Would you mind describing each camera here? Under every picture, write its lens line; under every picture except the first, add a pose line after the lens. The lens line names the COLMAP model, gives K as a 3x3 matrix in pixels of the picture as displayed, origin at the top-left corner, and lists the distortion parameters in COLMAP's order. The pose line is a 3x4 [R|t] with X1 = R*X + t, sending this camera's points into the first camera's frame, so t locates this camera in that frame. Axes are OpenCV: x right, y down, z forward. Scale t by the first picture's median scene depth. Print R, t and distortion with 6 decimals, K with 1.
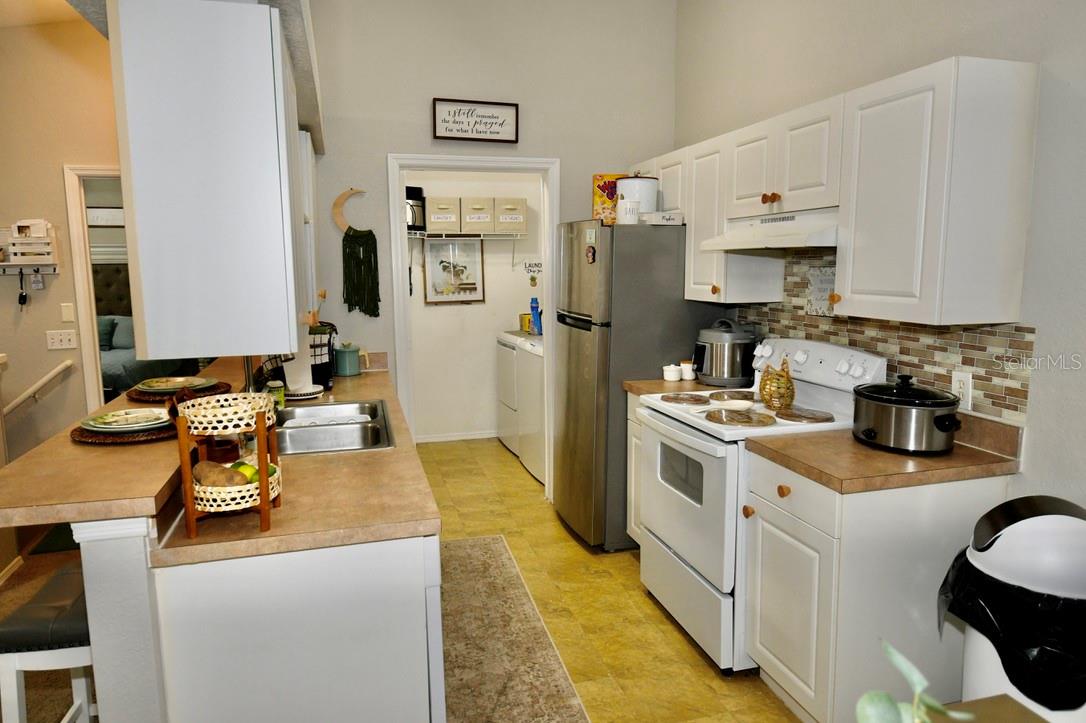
lens RADIAL K [[685.9, 0, 538.8], [0, 685.9, 354.0], [0, 0, 1]] dist [0.062118, -0.083669]
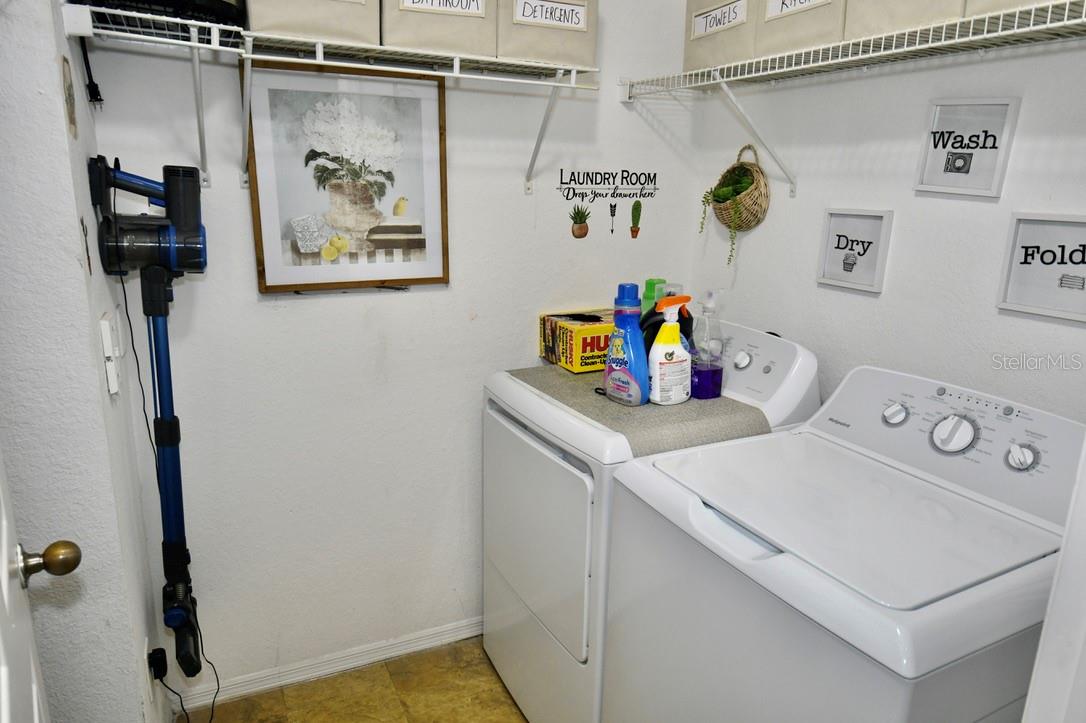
lens RADIAL K [[685.9, 0, 538.8], [0, 685.9, 354.0], [0, 0, 1]] dist [0.062118, -0.083669]
pose [[0.982044, -0.012698, 0.188226, -0.112026], [-0.009753, 0.992981, 0.117870, -0.092099], [-0.188401, -0.117589, 0.975027, 0.741189]]
